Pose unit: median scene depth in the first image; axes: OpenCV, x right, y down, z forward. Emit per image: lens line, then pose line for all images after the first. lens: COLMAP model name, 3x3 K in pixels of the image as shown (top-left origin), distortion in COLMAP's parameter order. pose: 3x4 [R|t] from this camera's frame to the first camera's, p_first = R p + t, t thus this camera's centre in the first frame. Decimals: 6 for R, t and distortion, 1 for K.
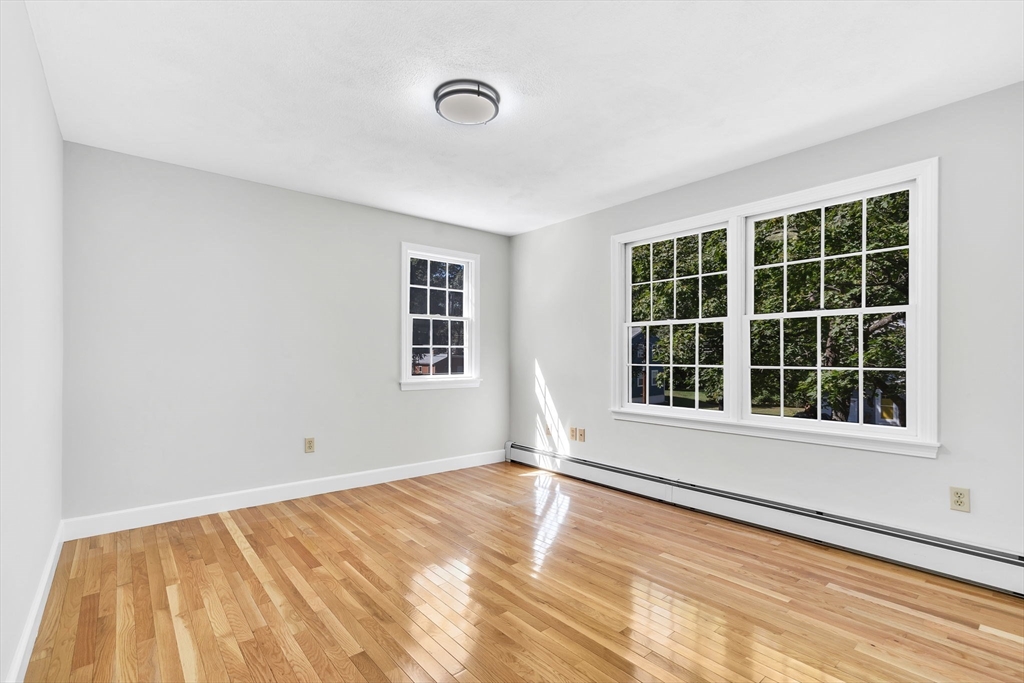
lens RADIAL K [[468.2, 0, 514.5], [0, 468.2, 343.8], [0, 0, 1]] dist [-0.010993, 0.008828]
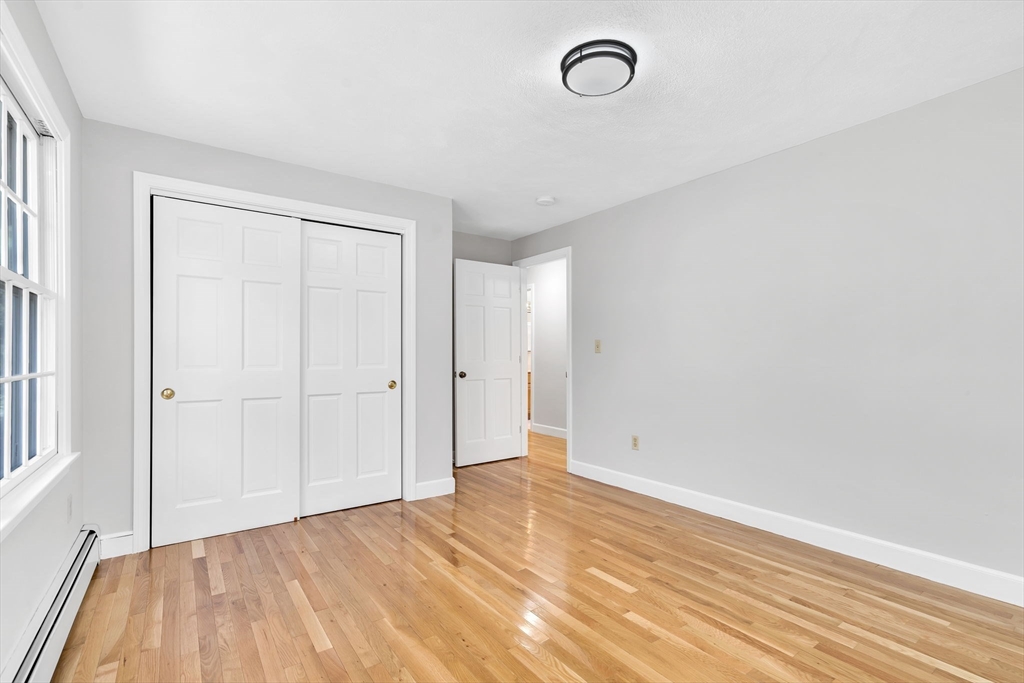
lens RADIAL K [[468.2, 0, 514.5], [0, 468.2, 343.8], [0, 0, 1]] dist [-0.010993, 0.008828]
pose [[-0.997070, 0.001897, 0.076476, -0.010896], [-0.001676, 0.998911, -0.046634, 0.049311], [-0.076481, -0.046626, -0.995980, 2.061809]]
